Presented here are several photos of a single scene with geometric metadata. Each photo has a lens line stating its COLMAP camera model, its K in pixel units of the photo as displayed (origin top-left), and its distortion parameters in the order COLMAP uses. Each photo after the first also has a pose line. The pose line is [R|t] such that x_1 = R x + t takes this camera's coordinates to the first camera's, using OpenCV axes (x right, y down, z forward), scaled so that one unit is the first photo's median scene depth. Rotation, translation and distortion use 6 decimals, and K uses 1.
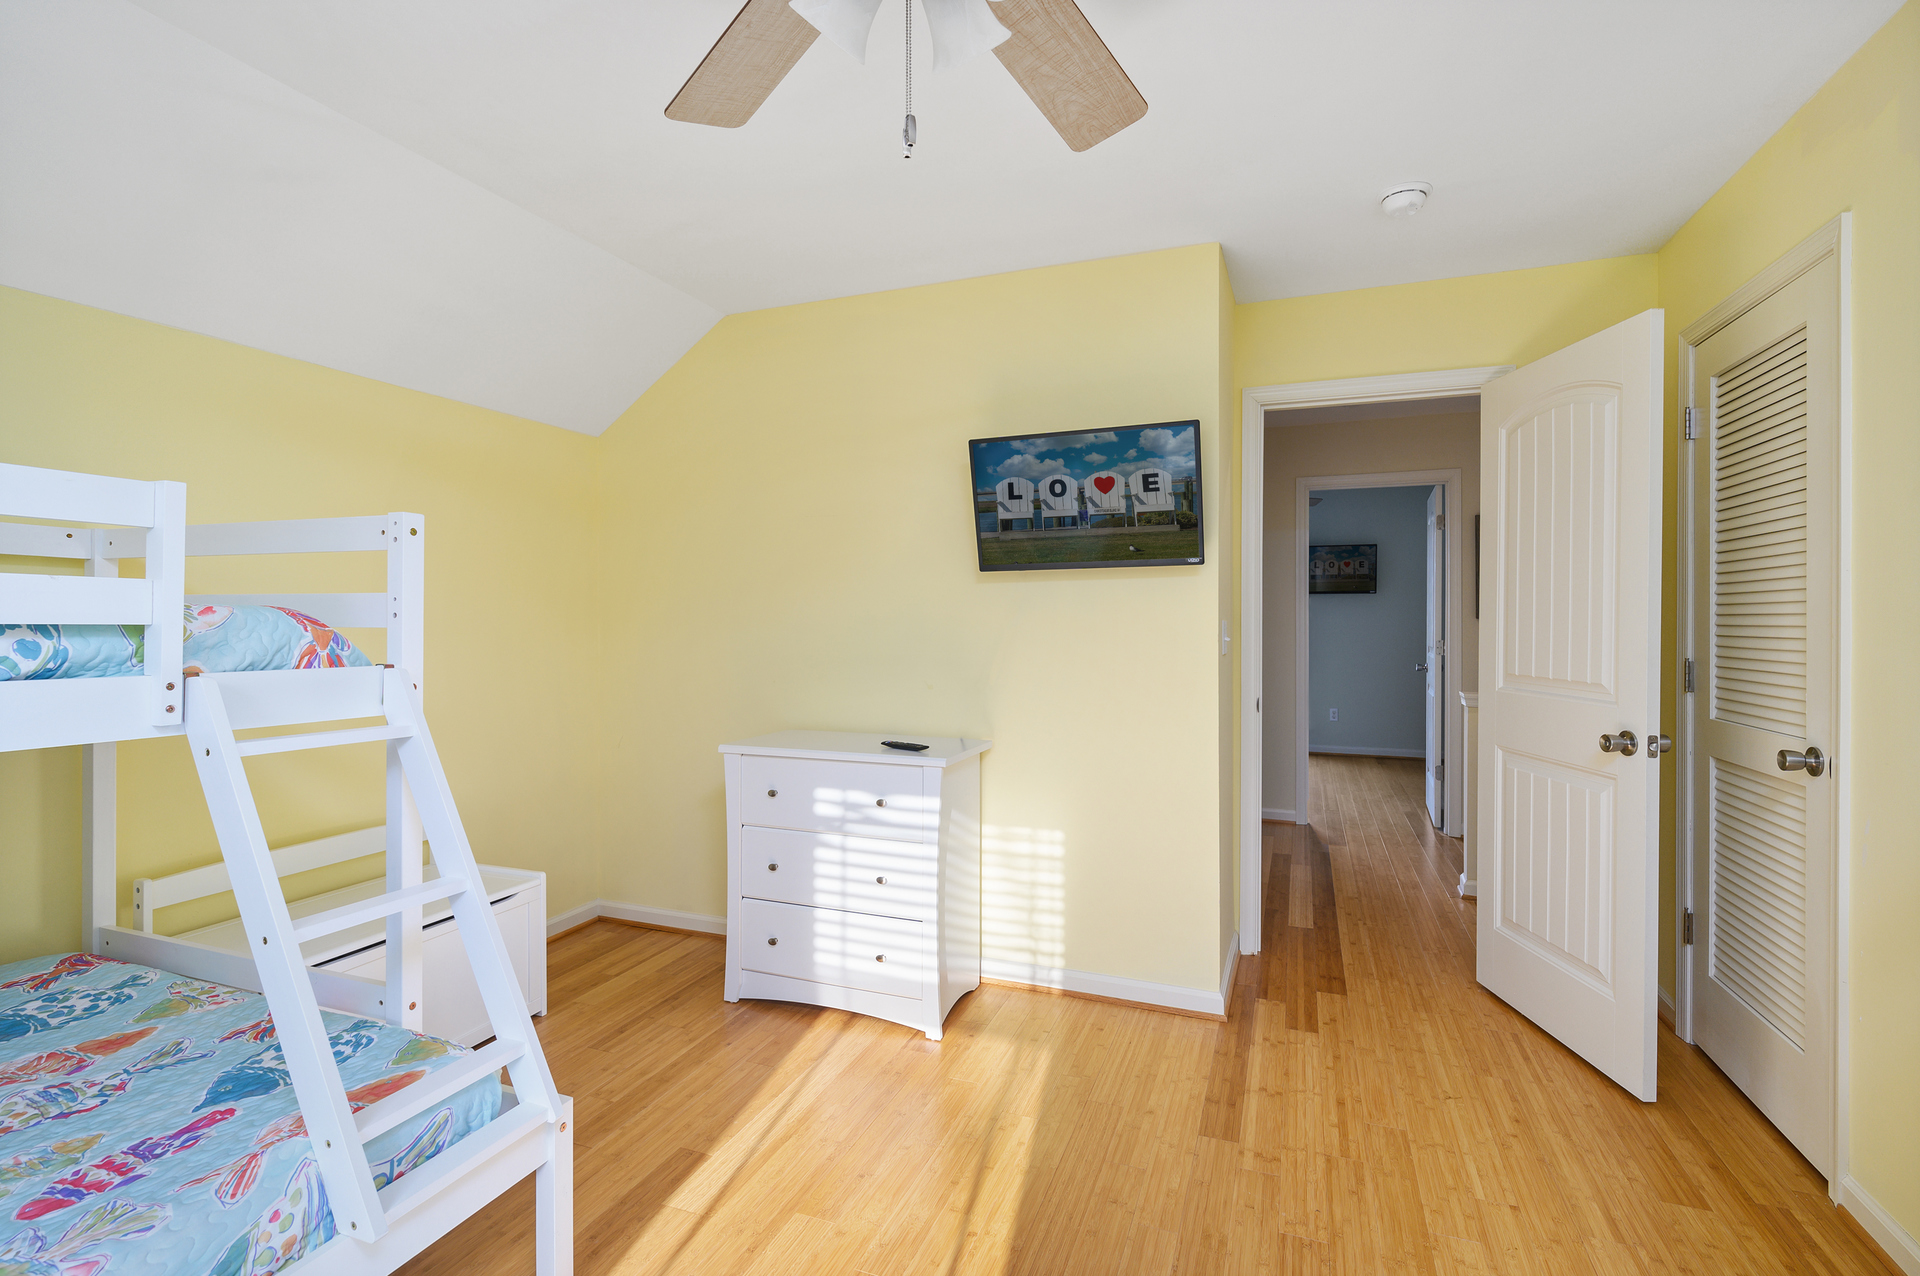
lens RADIAL K [[876.1, 0, 954.9], [0, 876.1, 618.9], [0, 0, 1]] dist [-0.001216, -0.000001]
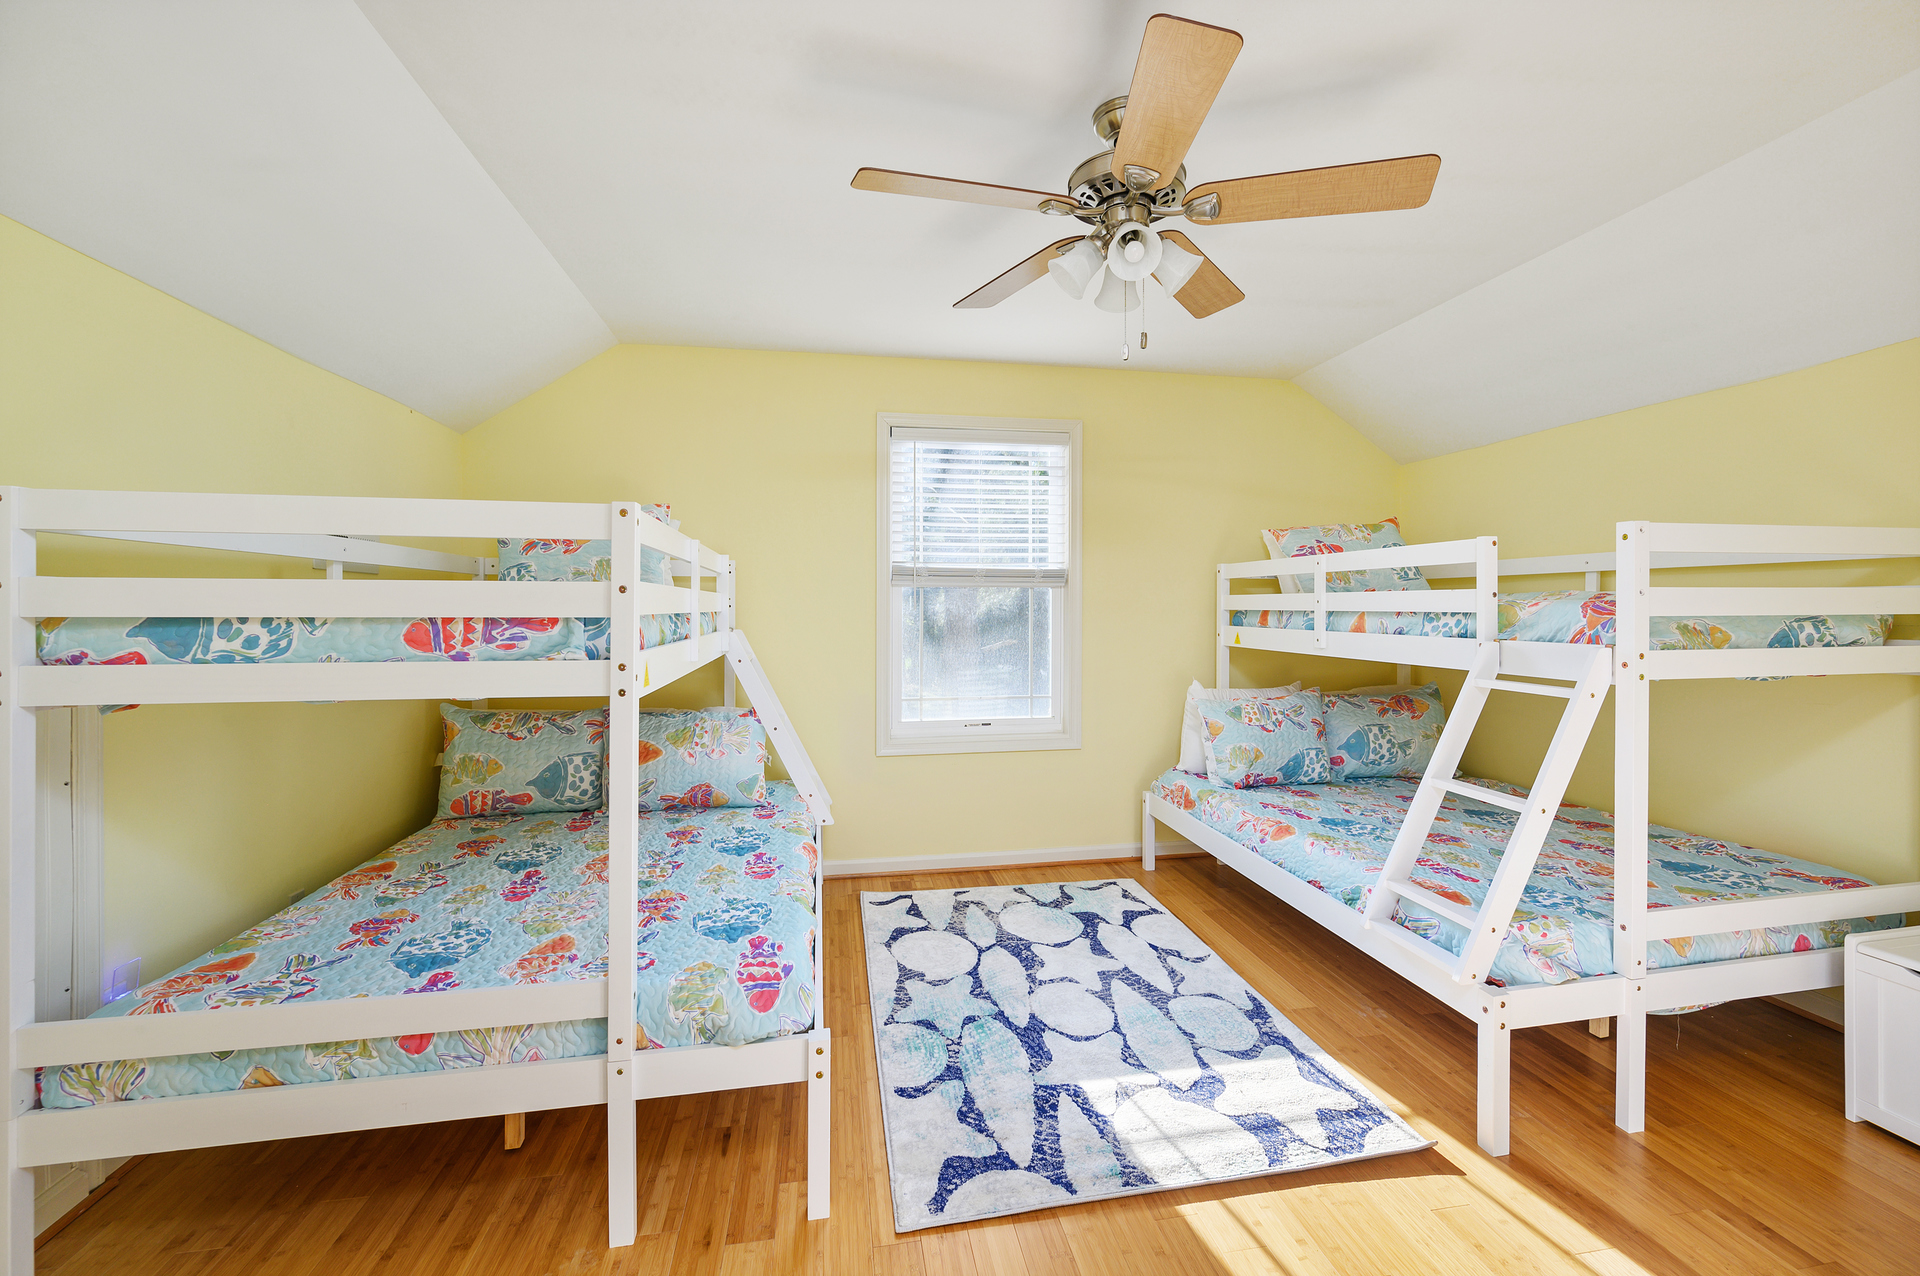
lens RADIAL K [[767.3, 0, 991.2], [0, 767.3, 617.9], [0, 0, 1]] dist [0.000456, 0.000135]
pose [[-0.830589, 0.010343, -0.556790, 0.846128], [0.006143, 0.999937, 0.009411, -0.003898], [0.556852, 0.004396, -0.830600, 1.688462]]
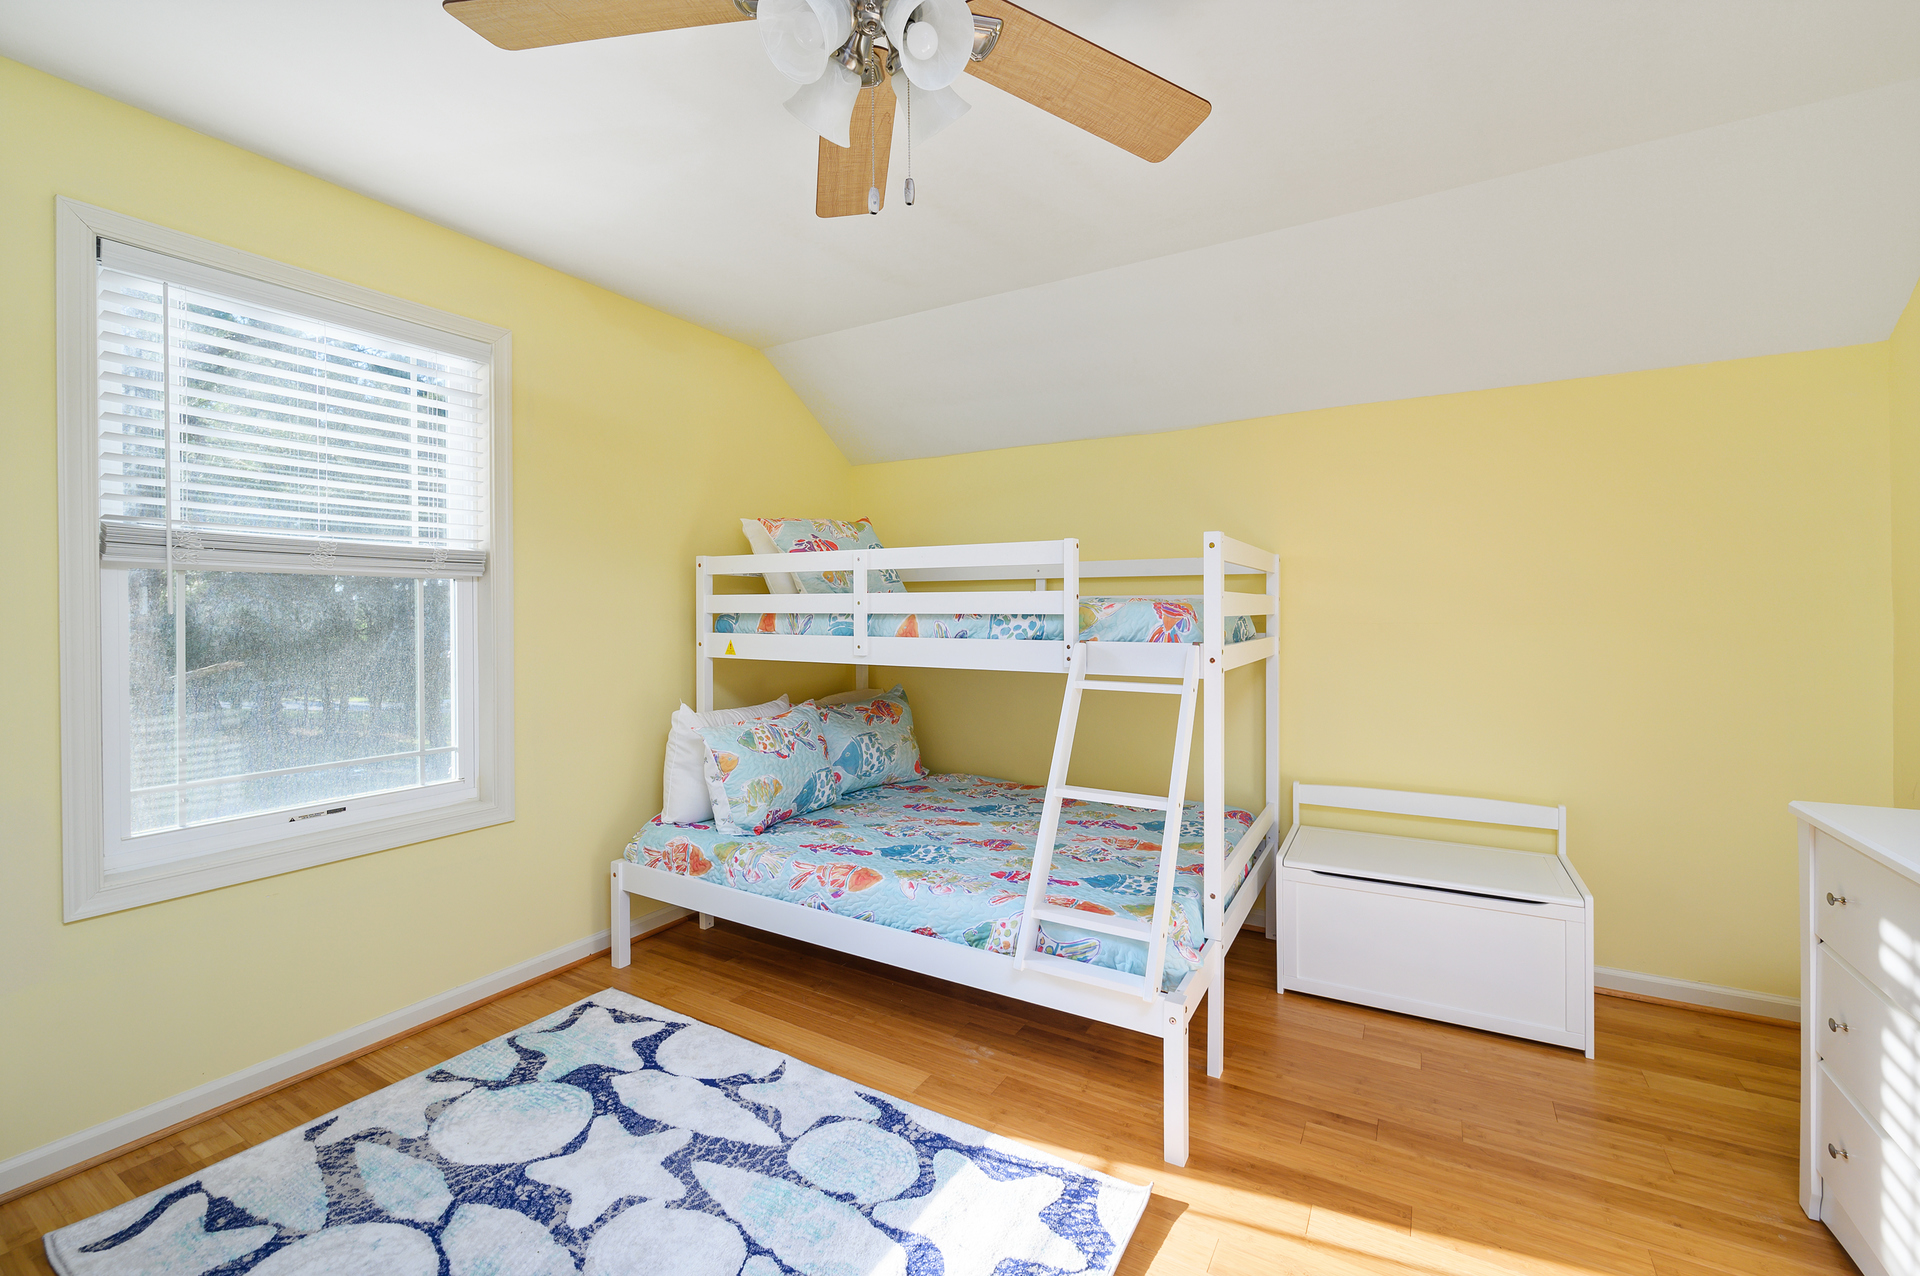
lens RADIAL K [[776.8, 0, 961.9], [0, 776.8, 622.8], [0, 0, 1]] dist [-0.002308, -0.000482]
pose [[-0.141694, 0.015707, -0.989786, 0.746184], [0.007323, 0.999863, 0.014819, -0.001379], [0.989883, -0.005148, -0.141789, 0.956250]]
